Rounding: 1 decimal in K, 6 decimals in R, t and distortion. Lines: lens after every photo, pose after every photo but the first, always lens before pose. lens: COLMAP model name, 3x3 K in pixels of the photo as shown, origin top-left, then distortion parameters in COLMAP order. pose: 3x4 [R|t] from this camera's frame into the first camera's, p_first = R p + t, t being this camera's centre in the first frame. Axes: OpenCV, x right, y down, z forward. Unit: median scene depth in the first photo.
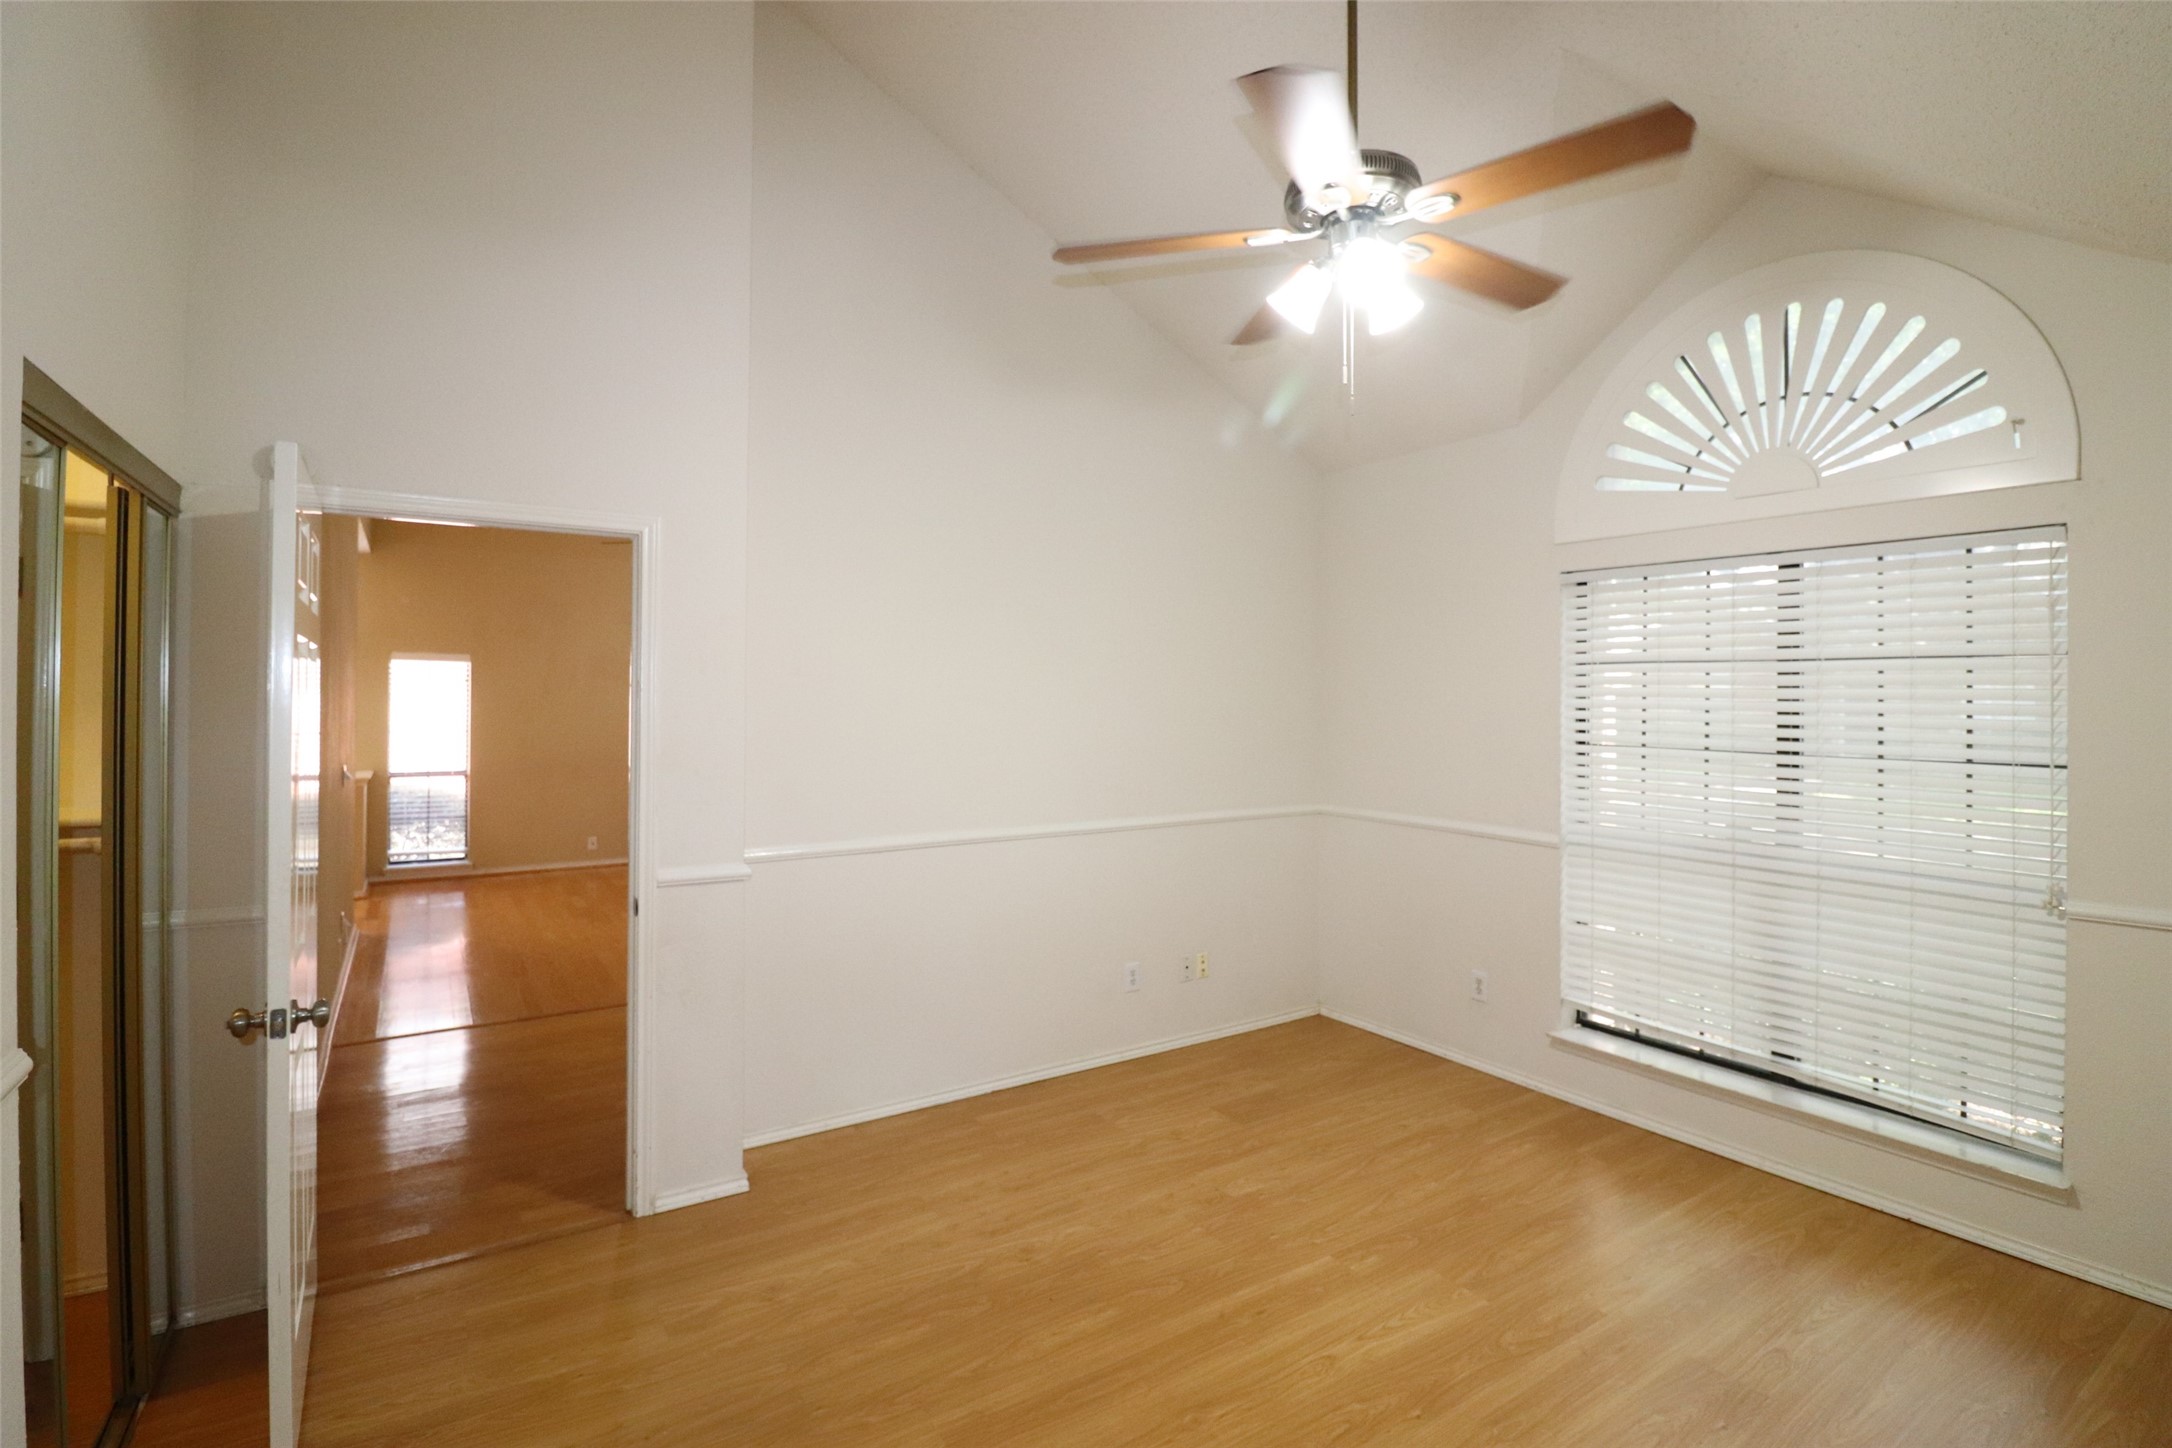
lens RADIAL K [[1037.2, 0, 1092.2], [0, 1037.2, 702.4], [0, 0, 1]] dist [-0.005100, -0.001281]
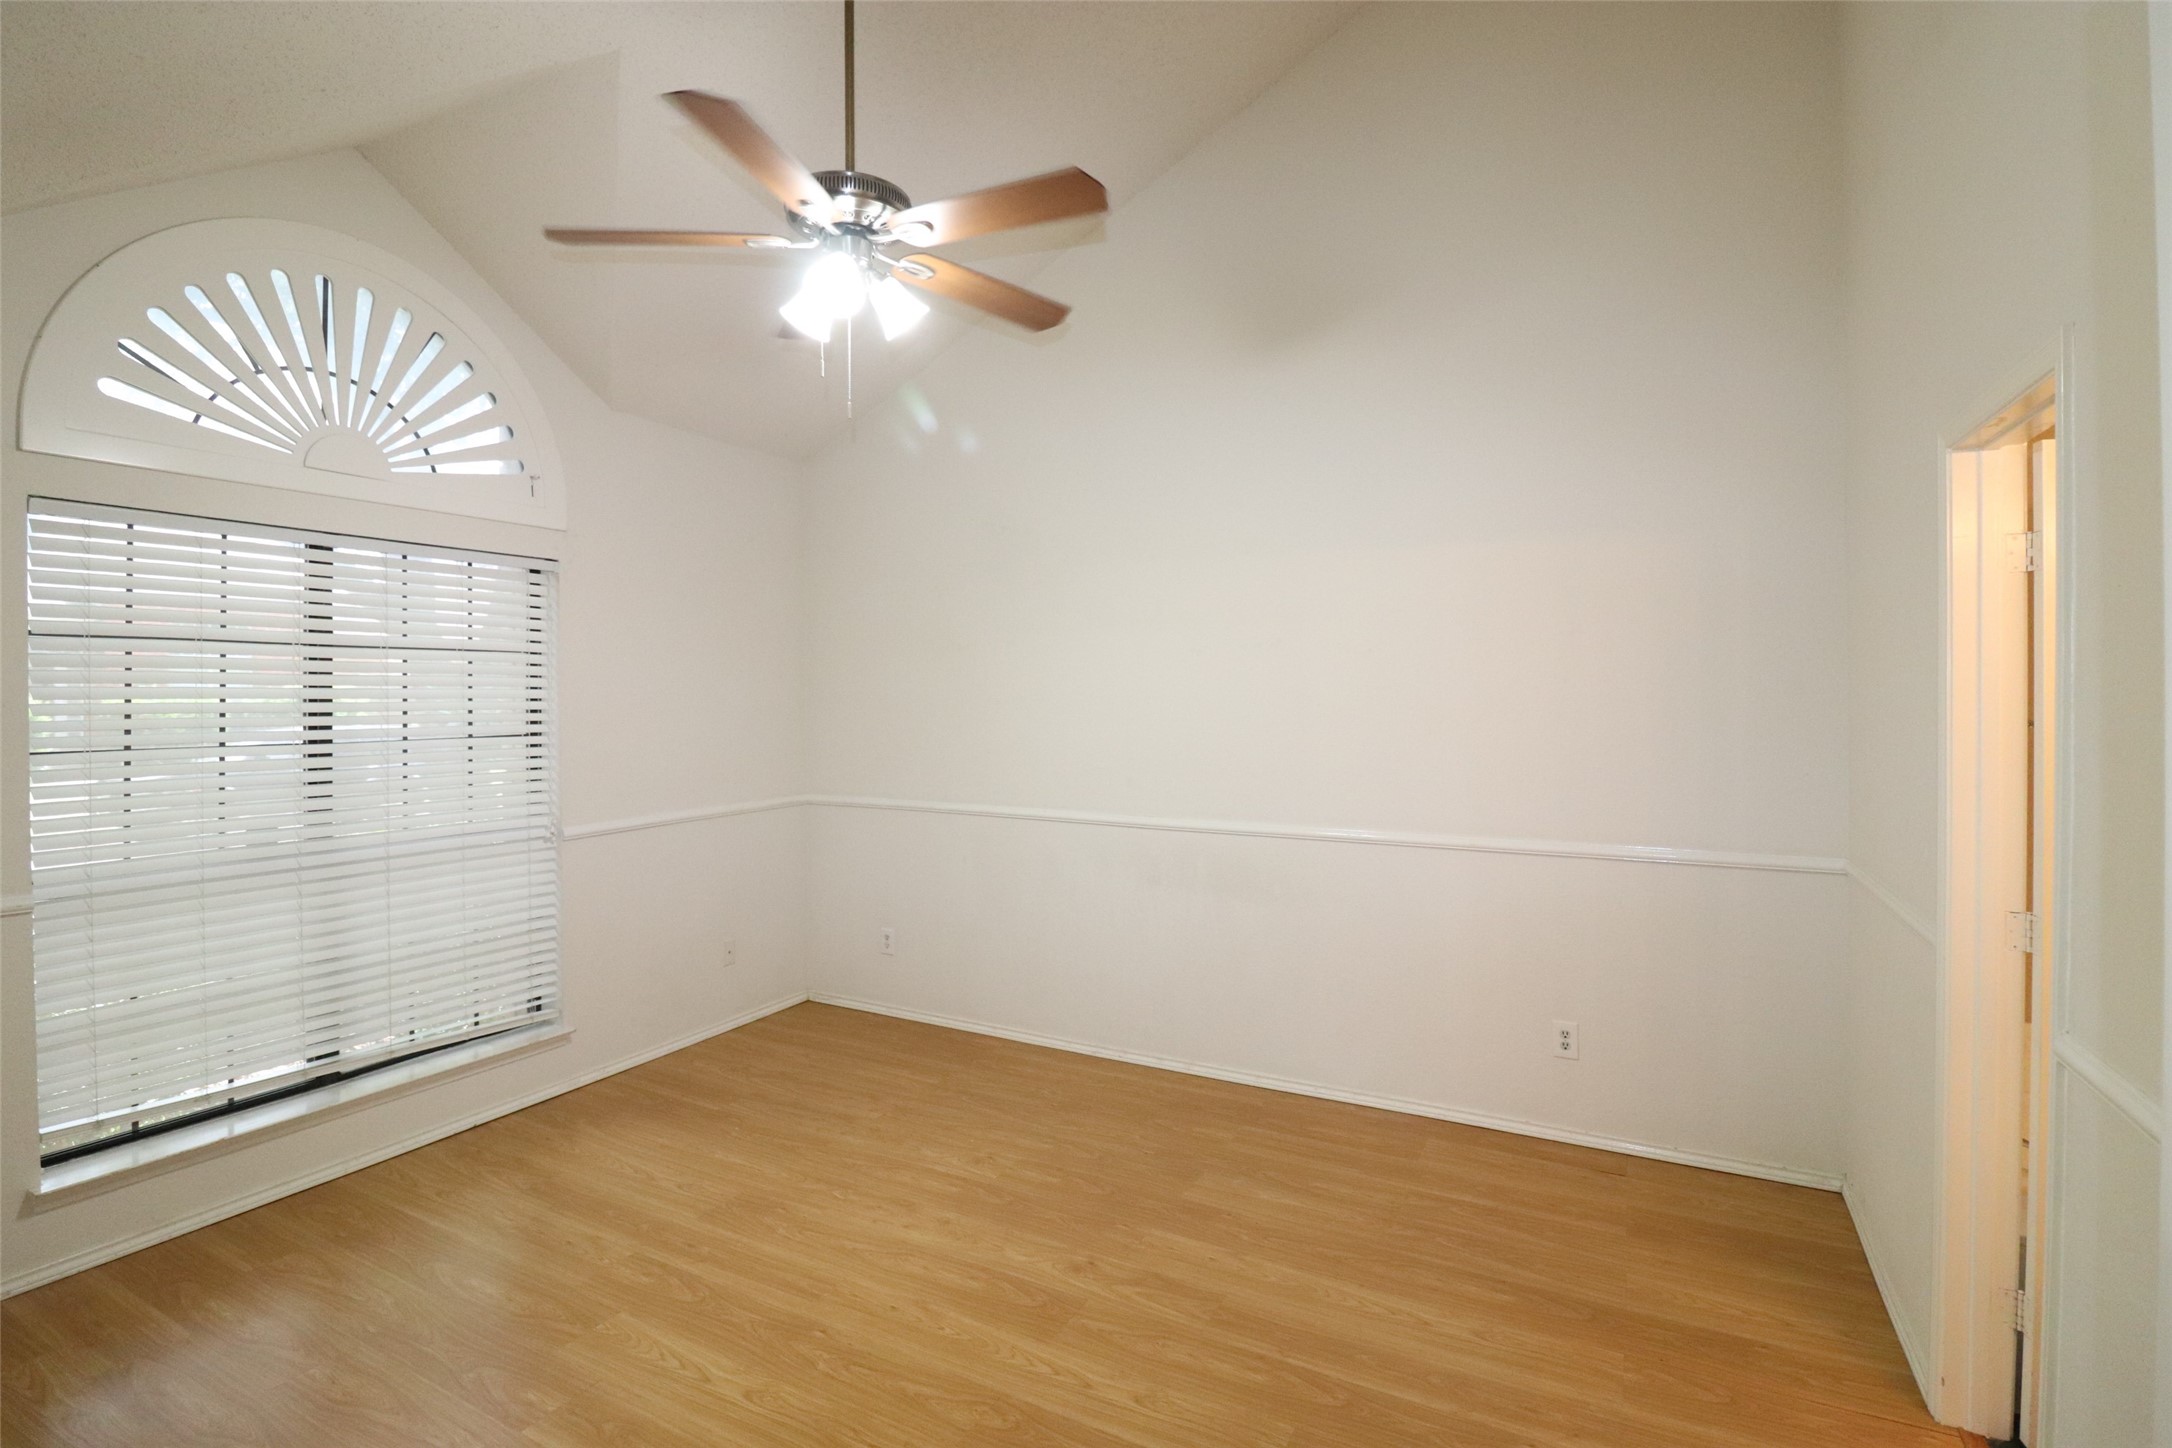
lens RADIAL K [[1037.2, 0, 1118.4], [0, 1037.2, 696.8], [0, 0, 1]] dist [-0.005100, -0.001281]
pose [[-0.487000, -0.017654, 0.873223, -0.525050], [-0.002781, 0.999822, 0.018662, -0.012830], [-0.873397, 0.006660, -0.486963, 0.820774]]
